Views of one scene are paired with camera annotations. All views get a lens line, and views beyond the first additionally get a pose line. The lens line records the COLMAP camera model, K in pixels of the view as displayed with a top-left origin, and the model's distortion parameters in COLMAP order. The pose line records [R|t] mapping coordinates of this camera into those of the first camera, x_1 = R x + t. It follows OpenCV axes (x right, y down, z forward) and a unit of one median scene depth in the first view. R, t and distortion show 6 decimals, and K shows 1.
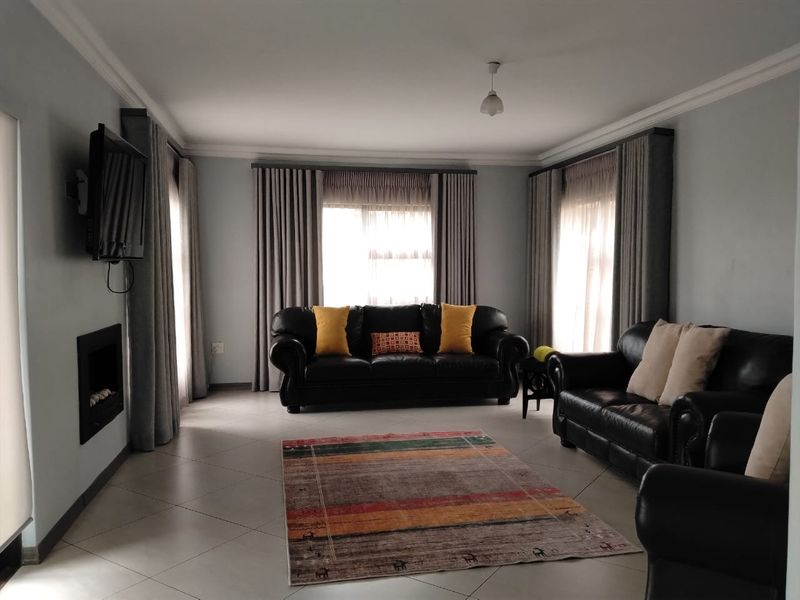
lens RADIAL K [[641.5, 0, 400.0], [0, 641.5, 300.0], [0, 0, 1]] dist [0.106918, 0.002264]
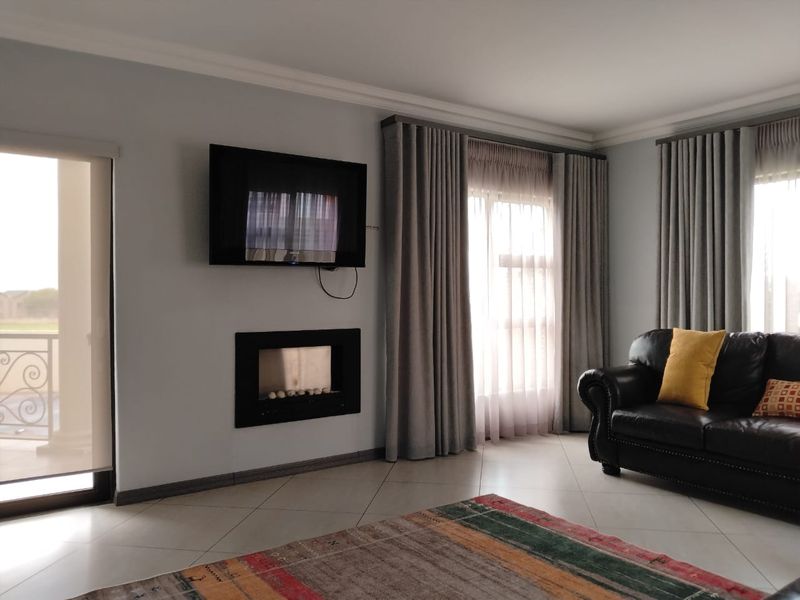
lens RADIAL K [[628.8, 0, 399.7], [0, 628.8, 320.3], [0, 0, 1]] dist [0.097581, -0.240519]
pose [[0.405945, 0.031081, -0.913369, 0.438397], [-0.044622, 0.998904, 0.014159, 0.004488], [0.912807, 0.035009, 0.406887, 0.563063]]
